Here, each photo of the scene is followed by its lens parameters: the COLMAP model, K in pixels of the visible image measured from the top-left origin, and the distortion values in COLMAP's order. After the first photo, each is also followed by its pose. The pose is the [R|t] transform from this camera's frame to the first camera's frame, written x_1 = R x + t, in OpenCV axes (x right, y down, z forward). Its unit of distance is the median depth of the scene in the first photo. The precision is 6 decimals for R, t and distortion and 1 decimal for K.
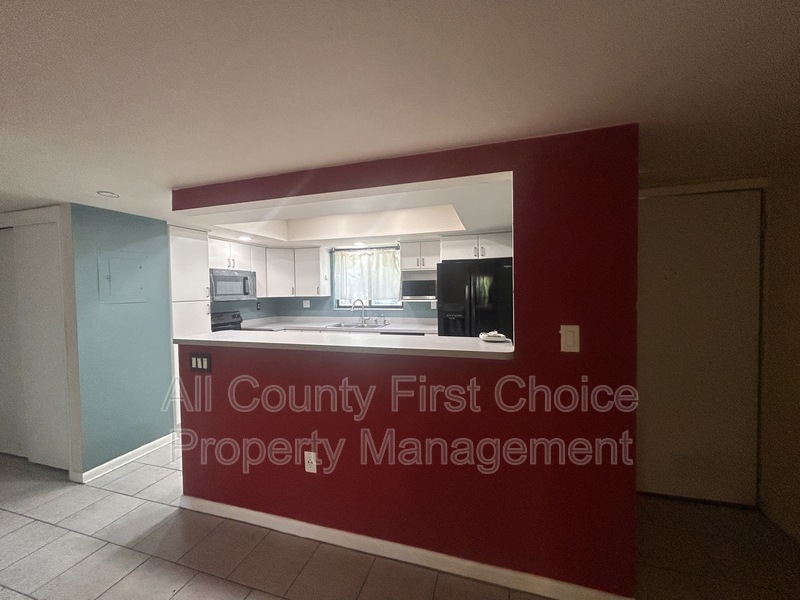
lens RADIAL K [[323.0, 0, 401.6], [0, 323.0, 297.9], [0, 0, 1]] dist [0.008259, -0.001411]
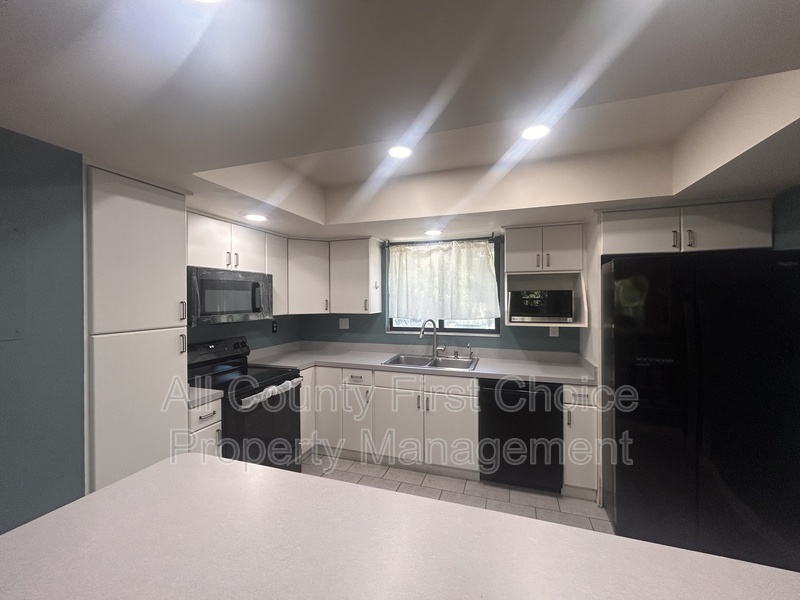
lens RADIAL K [[323.0, 0, 402.8], [0, 323.0, 300.2], [0, 0, 1]] dist [0.008259, -0.001411]
pose [[0.999577, 0.008777, -0.027714, -0.167609], [-0.009371, 0.999727, -0.021391, -0.018728], [0.027519, 0.021641, 0.999387, 0.355837]]
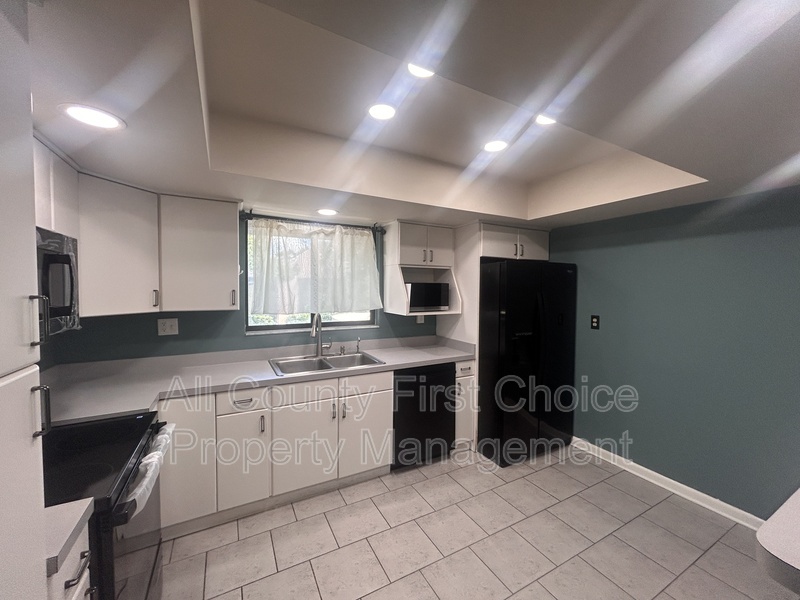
lens RADIAL K [[323.0, 0, 400.2], [0, 323.0, 301.3], [0, 0, 1]] dist [0.008259, -0.001411]
pose [[0.703409, -0.007478, 0.710746, -0.421405], [0.007625, 0.999967, 0.002974, -0.016172], [-0.710745, 0.003328, 0.703442, 0.515700]]
